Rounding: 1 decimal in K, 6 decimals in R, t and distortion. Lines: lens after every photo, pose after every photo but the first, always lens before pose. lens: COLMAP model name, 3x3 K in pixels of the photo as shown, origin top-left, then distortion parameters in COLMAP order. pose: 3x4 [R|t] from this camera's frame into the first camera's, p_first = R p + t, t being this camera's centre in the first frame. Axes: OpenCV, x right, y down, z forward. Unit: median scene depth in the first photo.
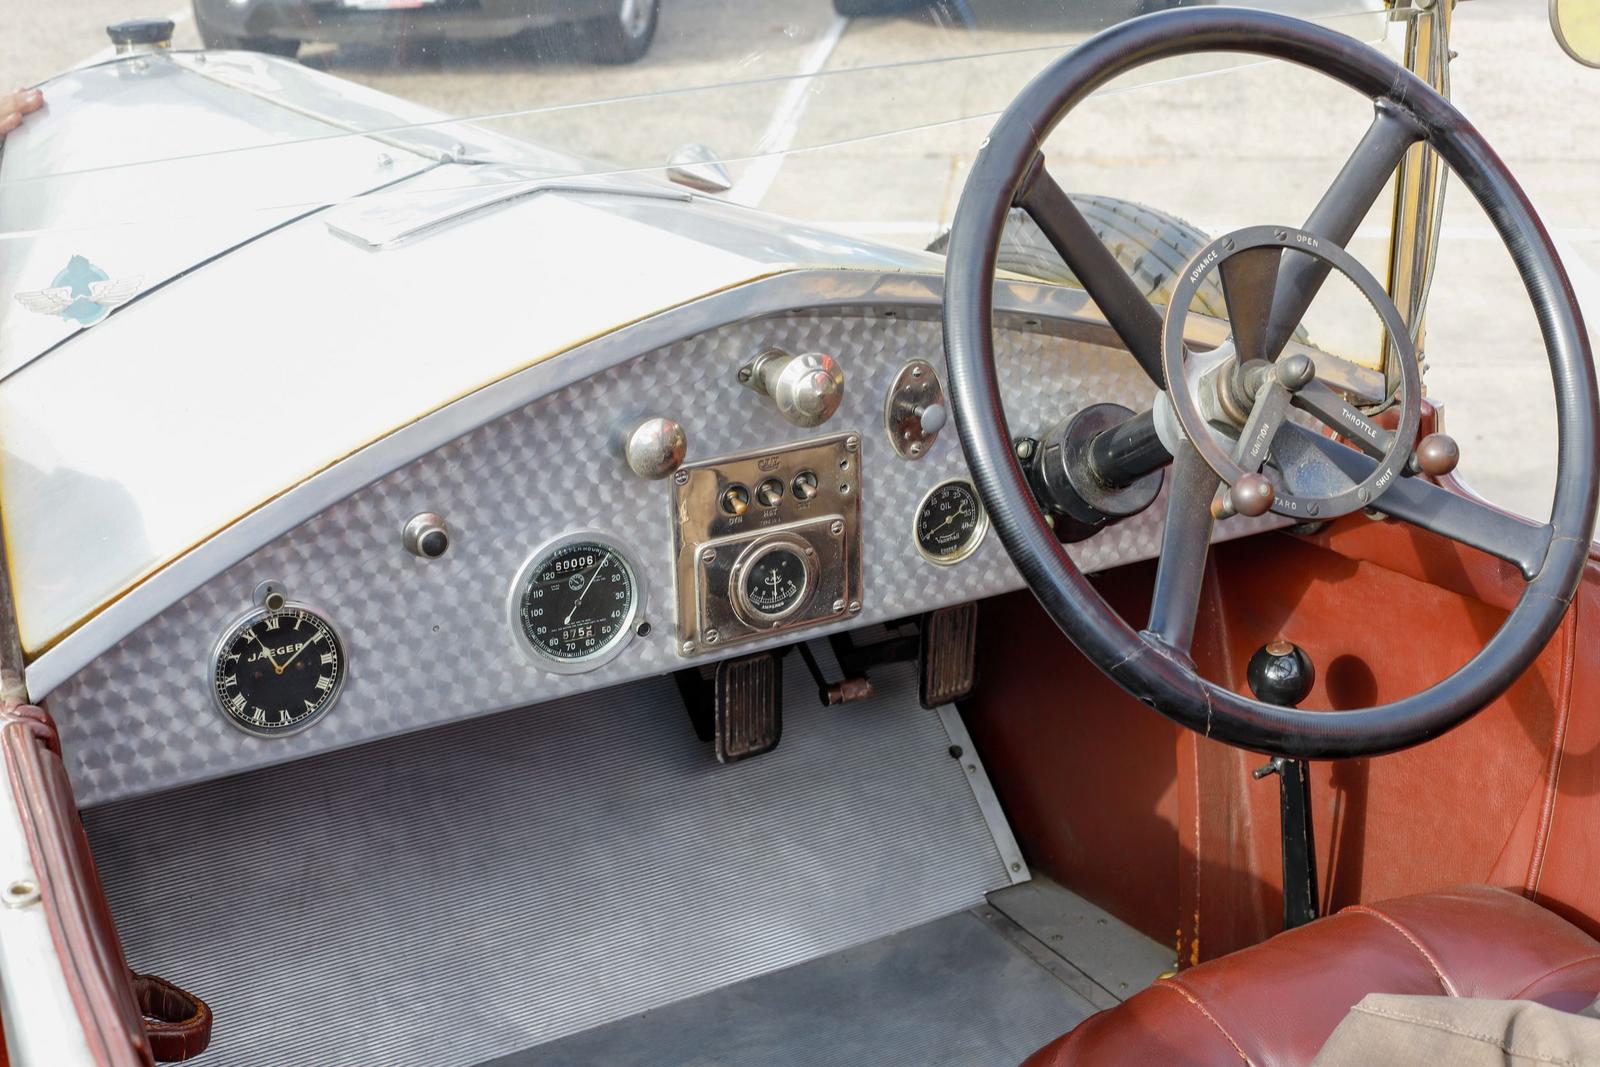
lens RADIAL K [[2347.9, 0, 800.0], [0, 2347.9, 533.5], [0, 0, 1]] dist [-0.153282, 0.101379]
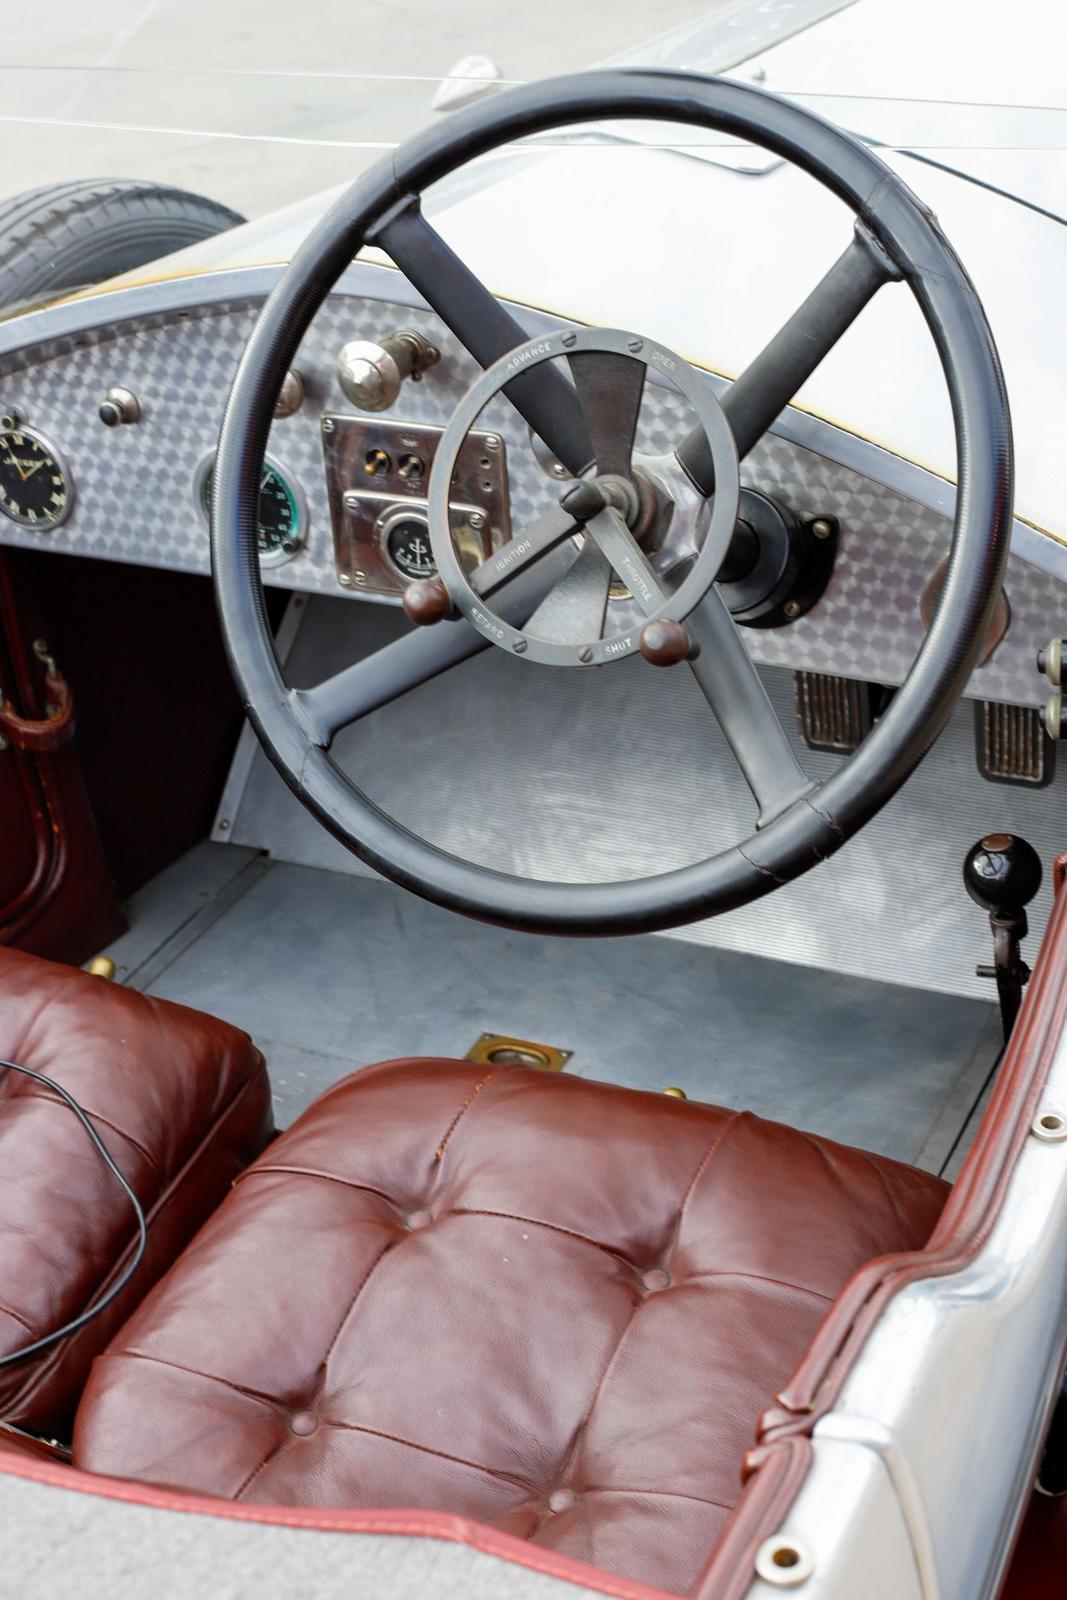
lens RADIAL K [[2347.9, 0, 533.5], [0, 2347.9, 800.0], [0, 0, 1]] dist [-0.153282, 0.101379]
pose [[0.572108, 0.400726, -0.715619, 0.844416], [-0.237023, 0.916068, 0.323481, -0.236870], [0.785183, -0.015448, 0.619071, 0.406822]]
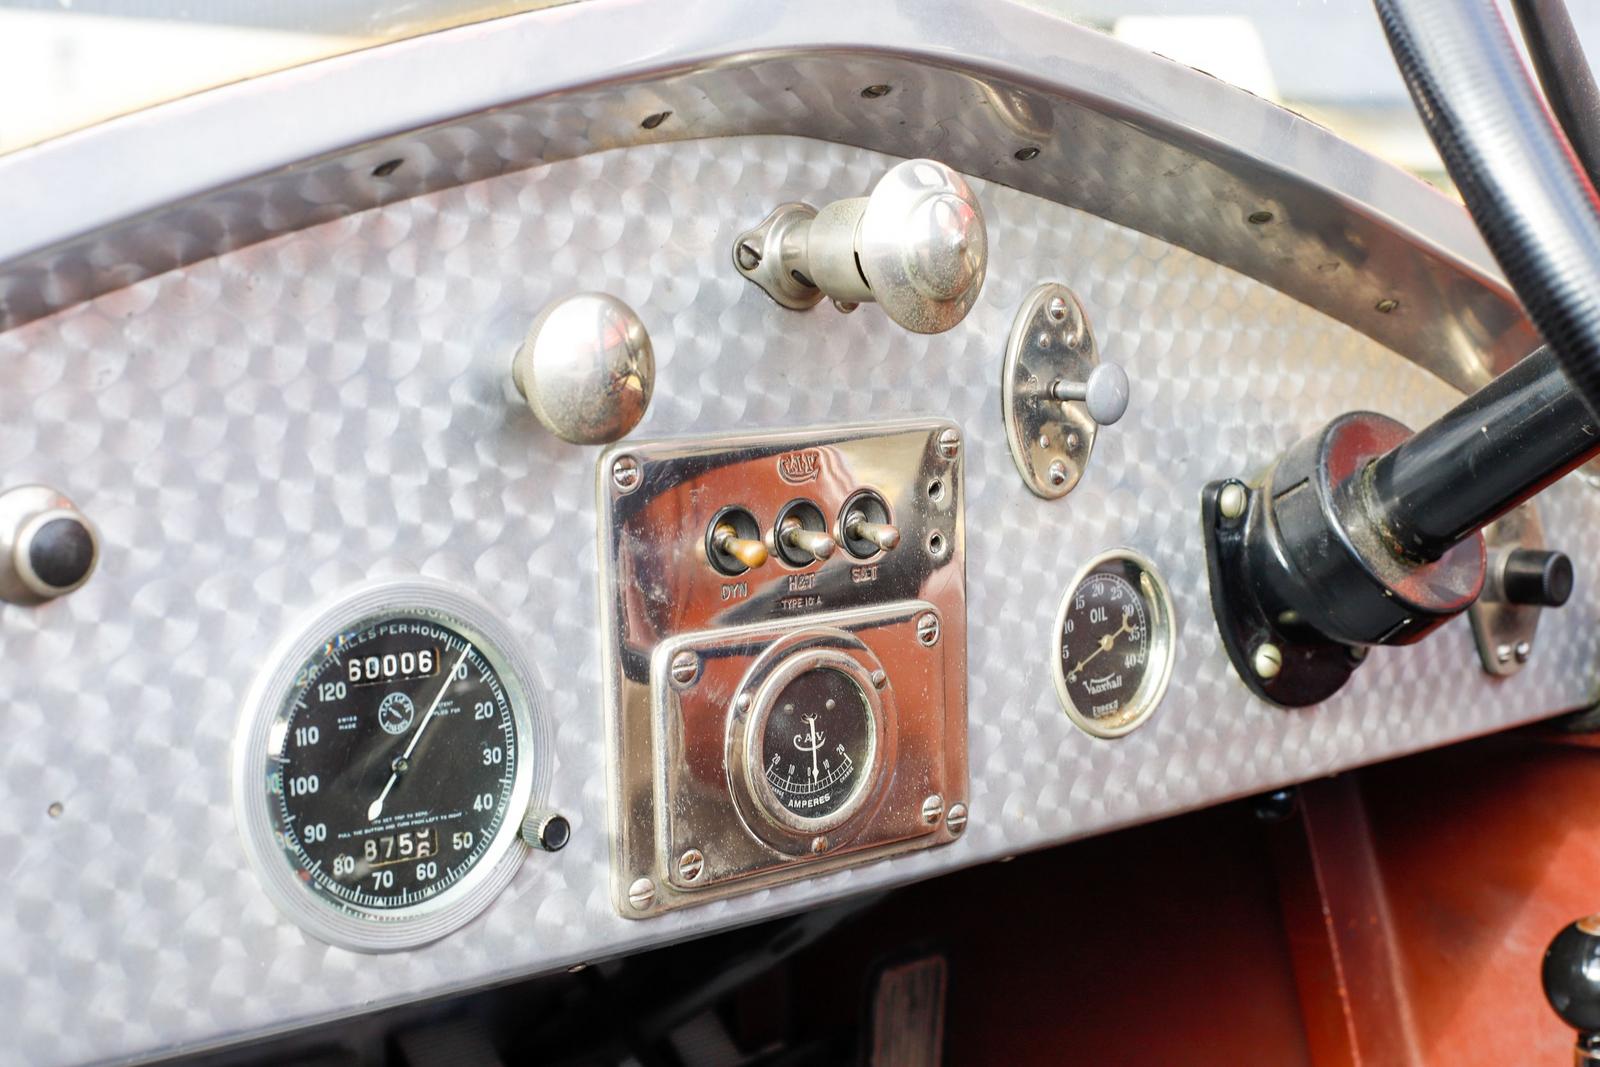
lens RADIAL K [[2428.6, 0, 800.0], [0, 2428.6, 533.5], [0, 0, 1]] dist [-0.198679, 0.134588]
pose [[0.975915, -0.027764, 0.216379, -0.115981], [0.083263, 0.964187, -0.251815, 0.101451], [-0.201638, 0.263766, 0.943276, 0.578976]]
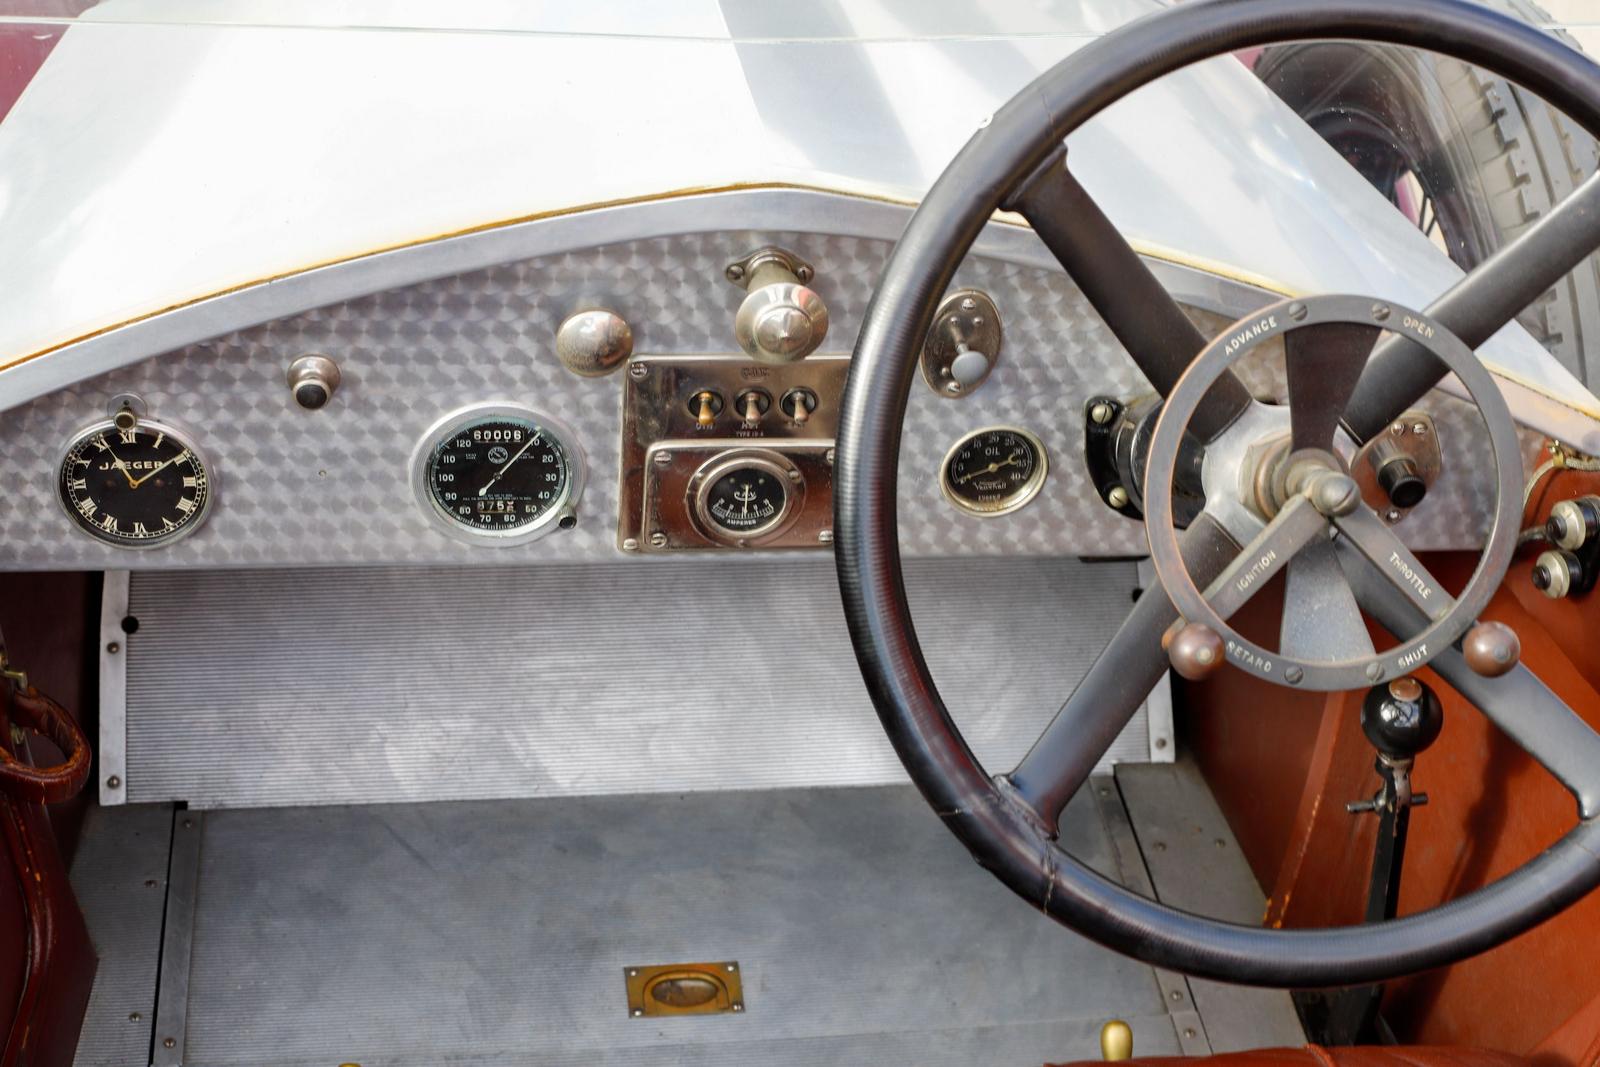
lens RADIAL K [[2347.9, 0, 800.0], [0, 2347.9, 533.5], [0, 0, 1]] dist [-0.153282, 0.101379]
pose [[0.923743, 0.295984, -0.243090, 0.227174], [-0.221562, 0.930648, 0.291212, -0.229064], [0.312426, -0.215145, 0.925258, 0.222712]]
